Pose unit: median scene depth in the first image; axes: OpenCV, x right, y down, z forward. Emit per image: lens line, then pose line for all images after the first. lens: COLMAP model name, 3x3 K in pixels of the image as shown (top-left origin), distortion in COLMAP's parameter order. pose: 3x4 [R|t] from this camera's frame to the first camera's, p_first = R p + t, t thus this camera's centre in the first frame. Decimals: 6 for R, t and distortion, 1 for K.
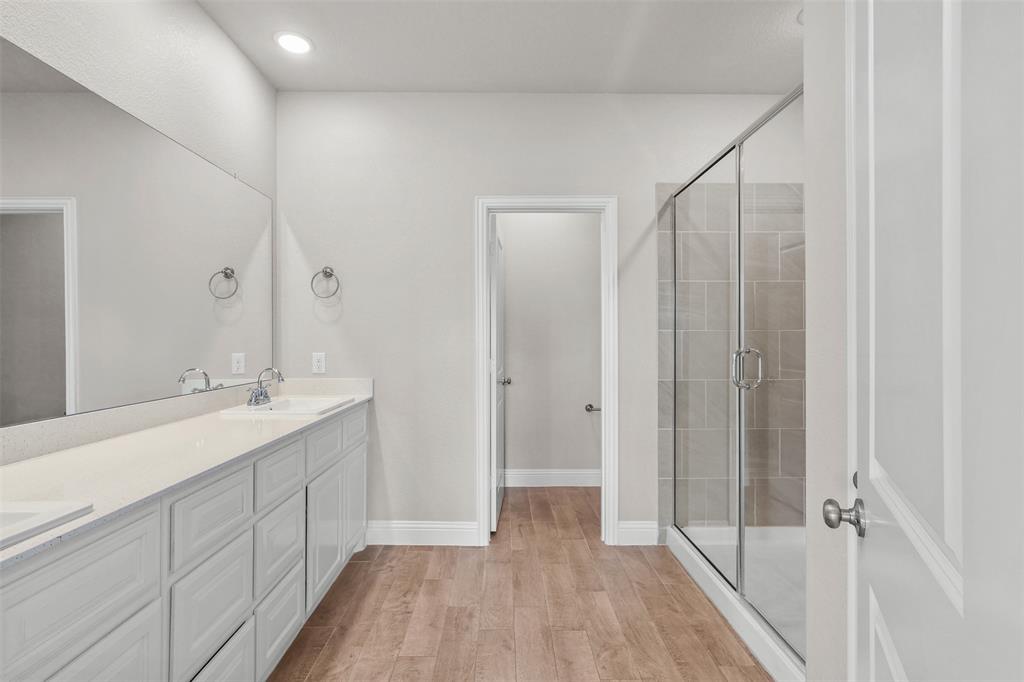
lens RADIAL K [[483.4, 0, 503.6], [0, 483.4, 339.3], [0, 0, 1]] dist [-0.001875, 0.002608]
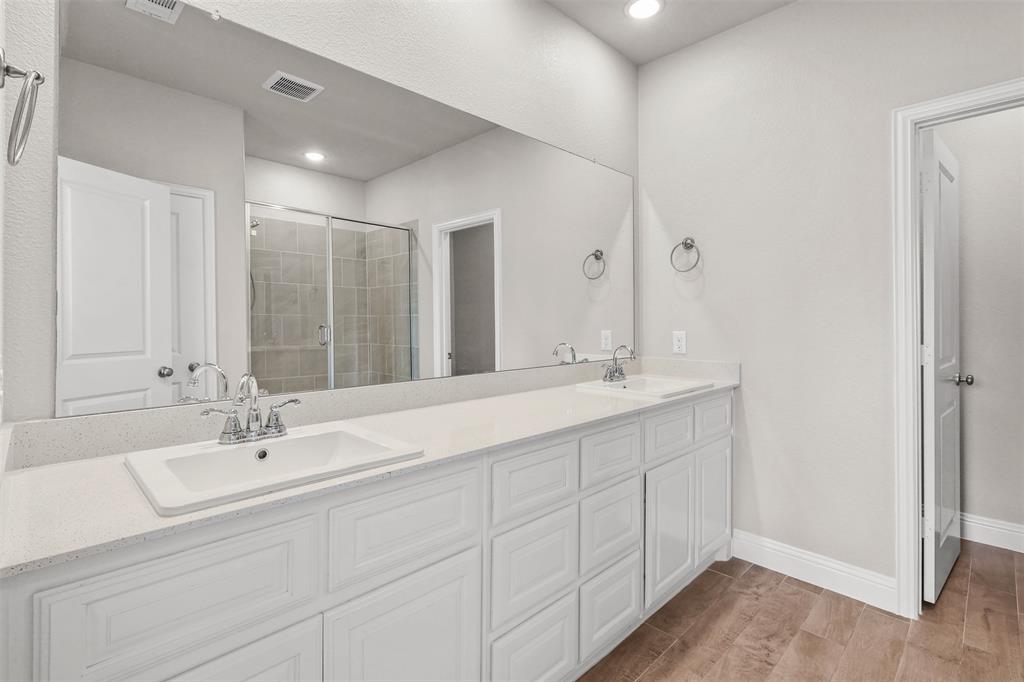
lens RADIAL K [[483.4, 0, 511.0], [0, 483.4, 319.1], [0, 0, 1]] dist [-0.001875, 0.002608]
pose [[0.697962, -0.001448, -0.716133, 0.062356], [-0.000732, 0.999996, -0.002736, 0.007926], [0.716134, 0.002434, 0.697958, 0.128593]]
